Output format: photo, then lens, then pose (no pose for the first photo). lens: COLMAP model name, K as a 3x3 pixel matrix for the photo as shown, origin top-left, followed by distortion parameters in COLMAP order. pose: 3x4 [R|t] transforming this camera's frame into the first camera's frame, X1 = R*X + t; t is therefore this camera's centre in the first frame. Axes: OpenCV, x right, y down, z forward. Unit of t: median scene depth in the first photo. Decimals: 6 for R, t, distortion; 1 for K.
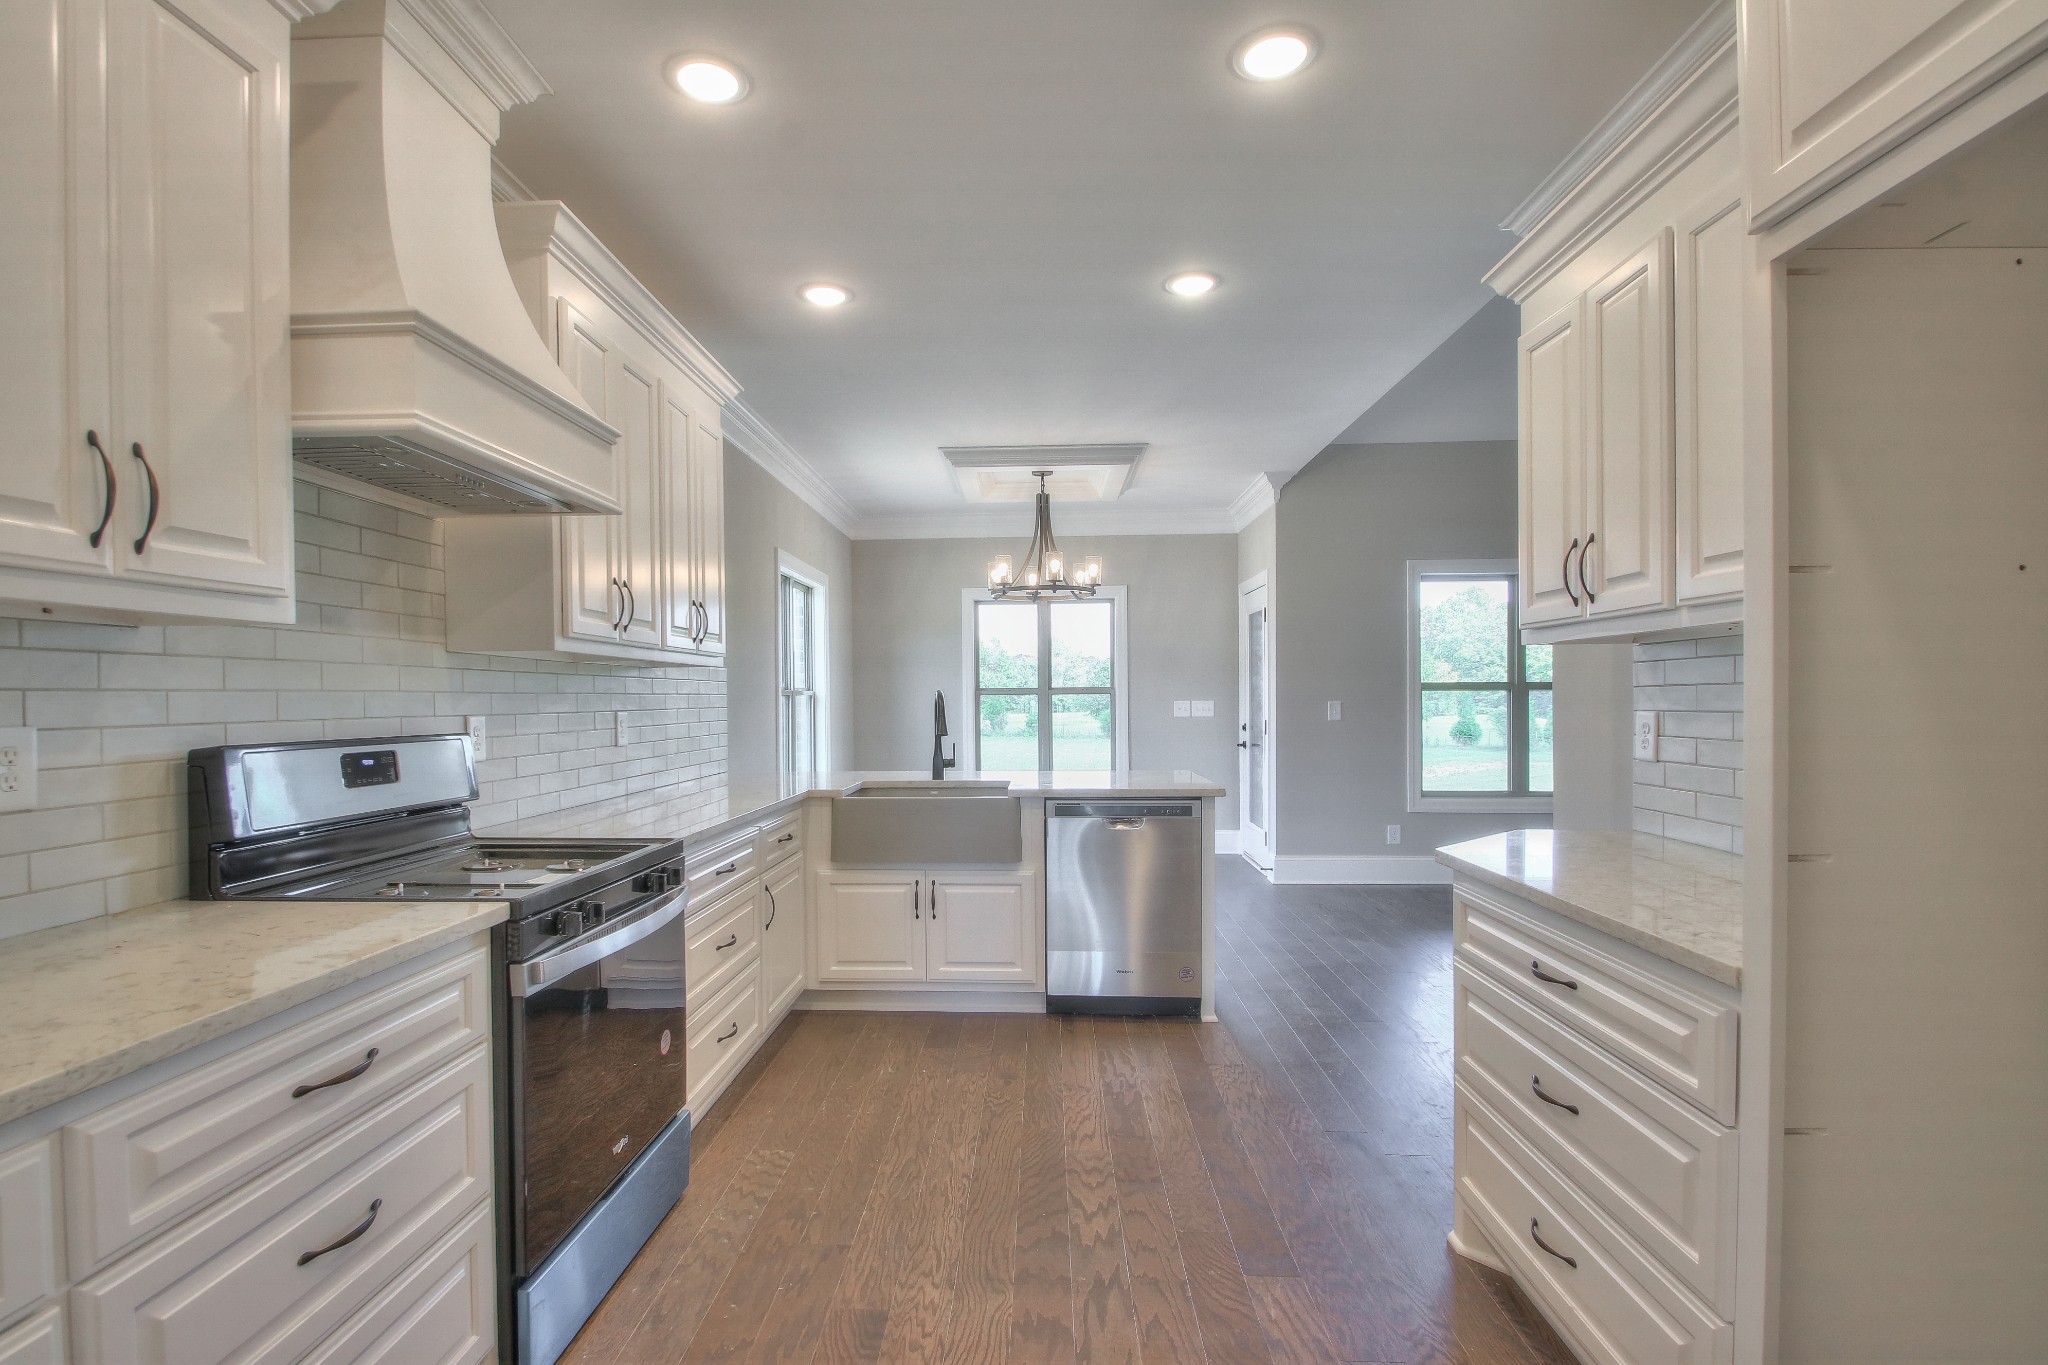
lens RADIAL K [[954.8, 0, 987.7], [0, 954.8, 711.0], [0, 0, 1]] dist [0.003450, -0.010510]
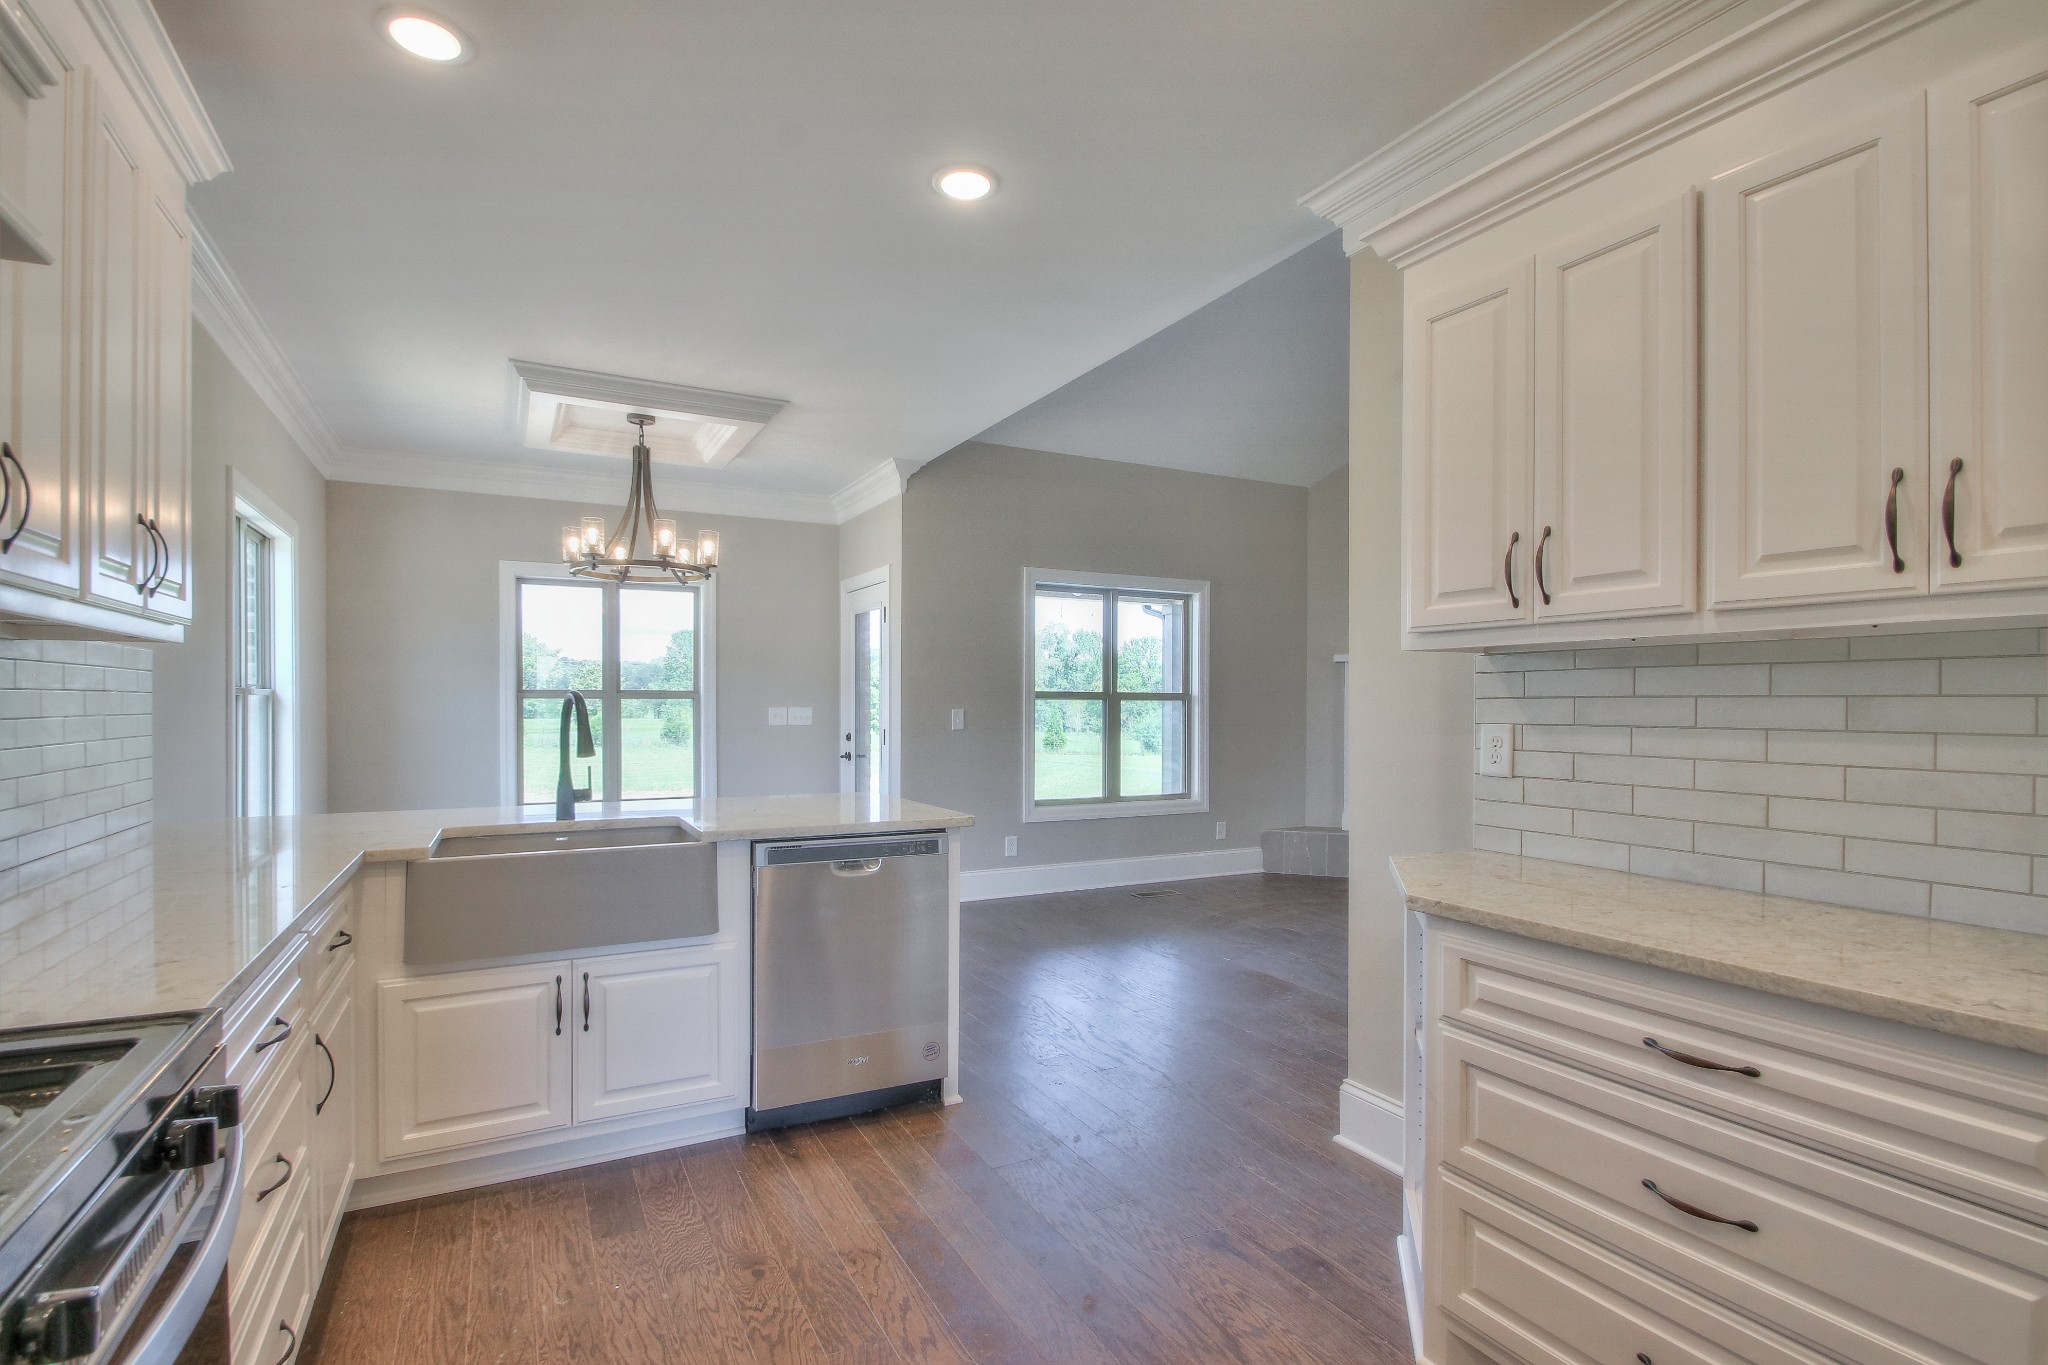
lens RADIAL K [[954.8, 0, 987.7], [0, 954.8, 711.0], [0, 0, 1]] dist [0.003450, -0.010510]
pose [[0.864911, 0.006321, 0.501886, -0.128584], [-0.003019, 0.999968, -0.007390, -0.002587], [-0.501917, 0.004876, 0.864902, 0.237562]]
